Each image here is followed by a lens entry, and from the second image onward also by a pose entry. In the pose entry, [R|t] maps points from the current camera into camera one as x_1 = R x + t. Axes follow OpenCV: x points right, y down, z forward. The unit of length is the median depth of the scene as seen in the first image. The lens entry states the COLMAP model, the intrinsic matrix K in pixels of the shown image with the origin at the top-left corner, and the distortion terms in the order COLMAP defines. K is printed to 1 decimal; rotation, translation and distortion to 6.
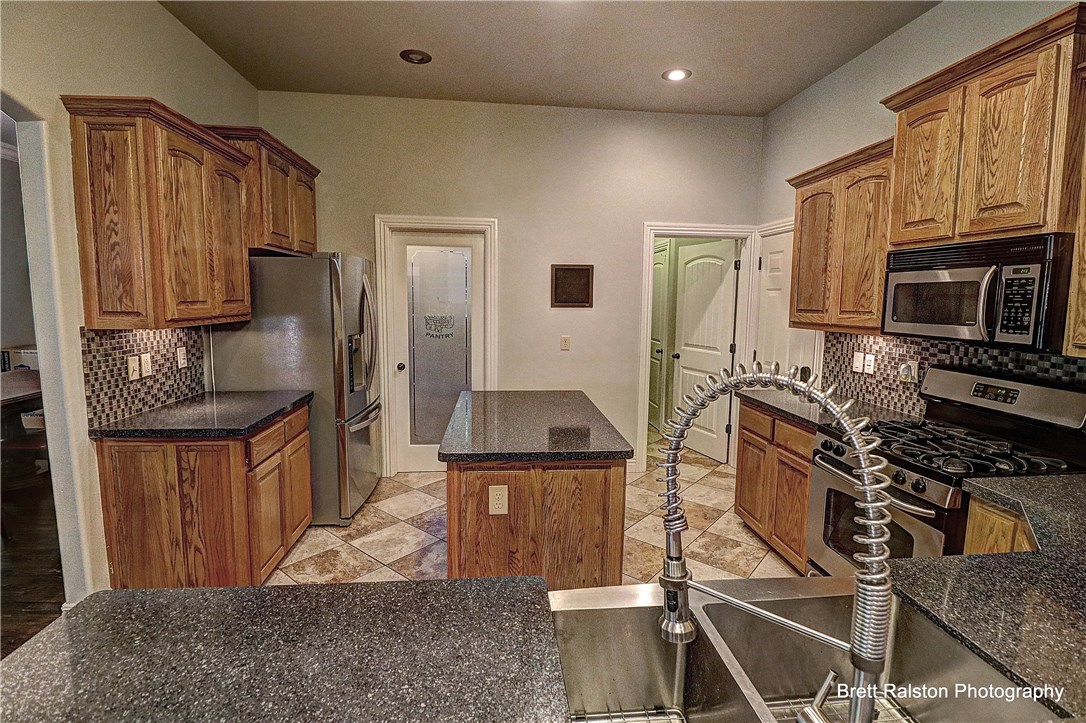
lens RADIAL K [[505.2, 0, 539.9], [0, 505.2, 352.8], [0, 0, 1]] dist [-0.005838, -0.006730]
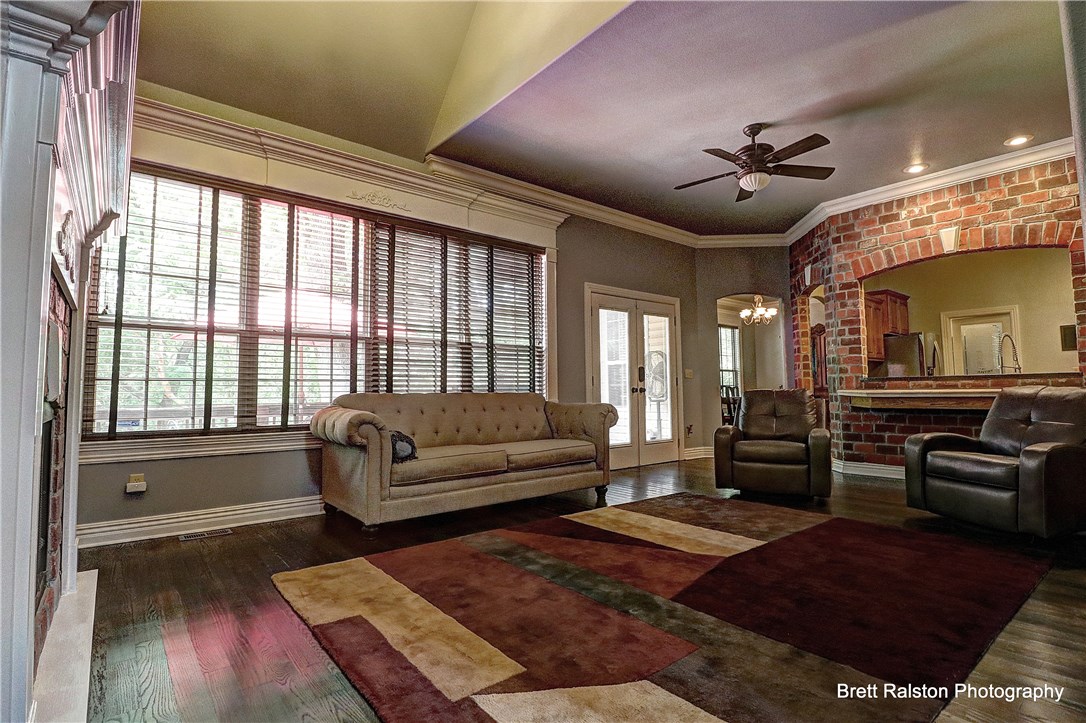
lens RADIAL K [[505.2, 0, 544.1], [0, 505.2, 360.4], [0, 0, 1]] dist [-0.005838, -0.006730]
pose [[0.538313, -0.070745, -0.839770, 0.768461], [-0.077869, 0.988032, -0.133151, 0.479524], [0.839140, 0.137069, 0.526362, -2.129503]]
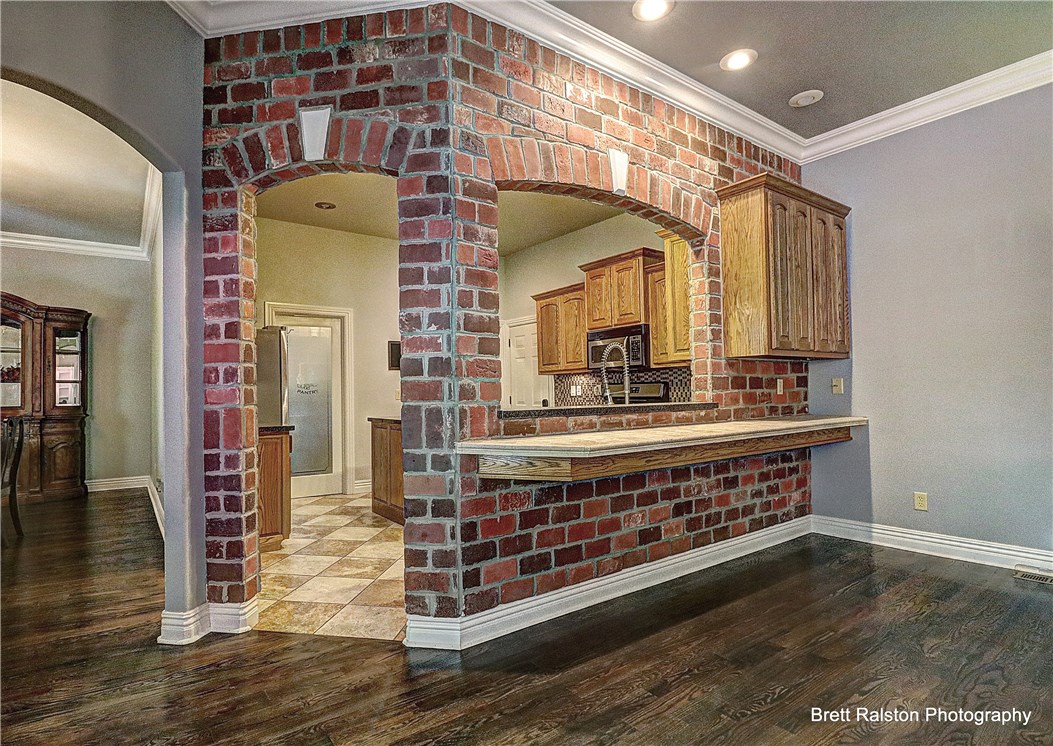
lens RADIAL K [[528.8, 0, 475.7], [0, 528.8, 381.7], [0, 0, 1]] dist [0.003365, 0.000205]
pose [[0.884405, -0.016557, 0.466427, -0.772837], [0.078196, 0.990501, -0.113109, 0.221904], [-0.460124, 0.136507, 0.877298, -0.732230]]
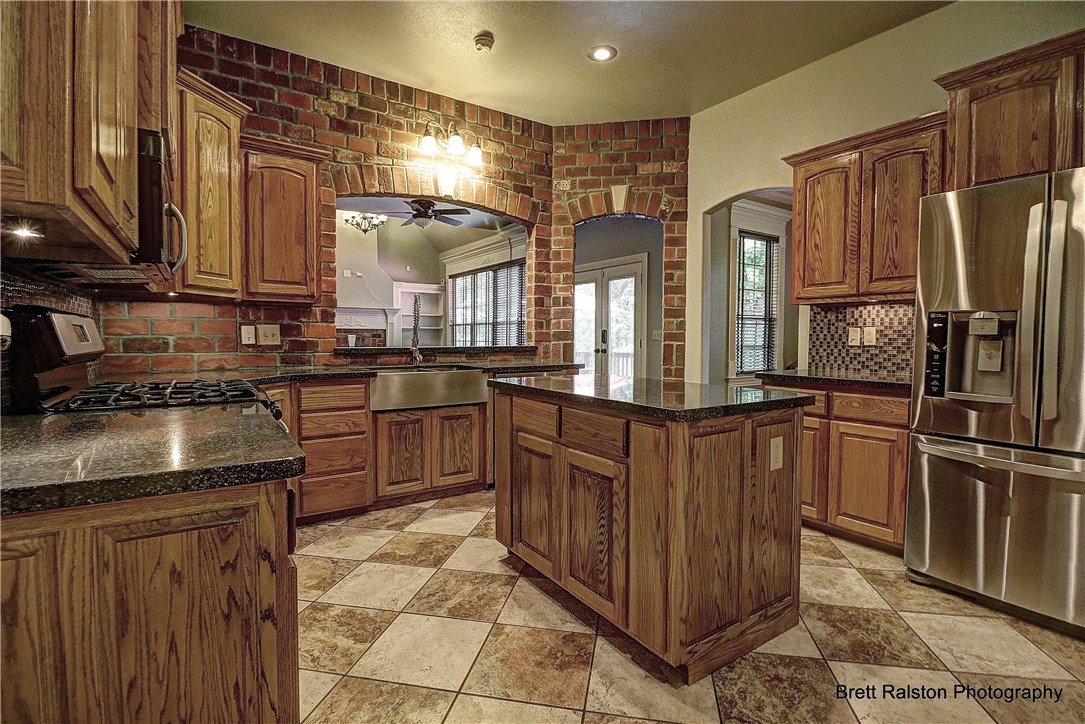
lens RADIAL K [[504.7, 0, 539.3], [0, 504.7, 358.7], [0, 0, 1]] dist [-0.005838, -0.006730]
pose [[-0.882682, -0.002234, -0.469965, 0.533905], [-0.073371, 0.988382, 0.133106, -0.026957], [0.464207, 0.151972, -0.872592, 1.720479]]
